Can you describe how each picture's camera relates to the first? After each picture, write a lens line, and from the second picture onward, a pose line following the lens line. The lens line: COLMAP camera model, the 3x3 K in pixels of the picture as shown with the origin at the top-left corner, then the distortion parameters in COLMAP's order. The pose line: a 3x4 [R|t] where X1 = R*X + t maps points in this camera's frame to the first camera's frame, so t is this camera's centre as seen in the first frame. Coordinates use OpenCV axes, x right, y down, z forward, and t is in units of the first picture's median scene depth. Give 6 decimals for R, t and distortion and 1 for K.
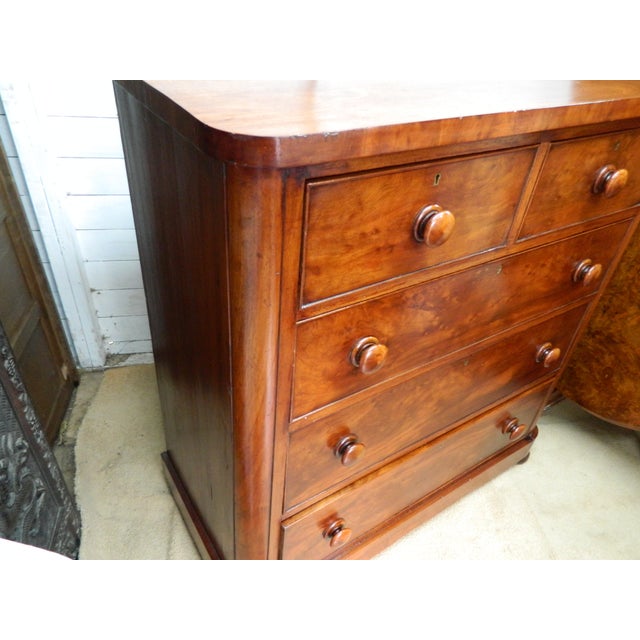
lens RADIAL K [[495.3, 0, 320.0], [0, 495.3, 320.0], [0, 0, 1]] dist [0.035169, -0.004666]
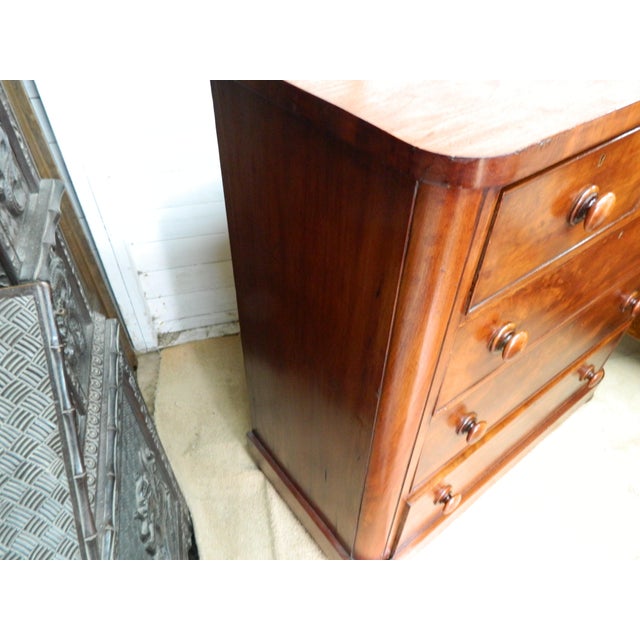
lens RADIAL K [[495.3, 0, 320.0], [0, 495.3, 320.0], [0, 0, 1]] dist [0.035169, -0.004666]
pose [[0.995081, -0.097726, 0.016247, -0.159815], [0.094774, 0.986823, 0.131143, -0.076709], [-0.028849, -0.128959, 0.991230, 0.021513]]
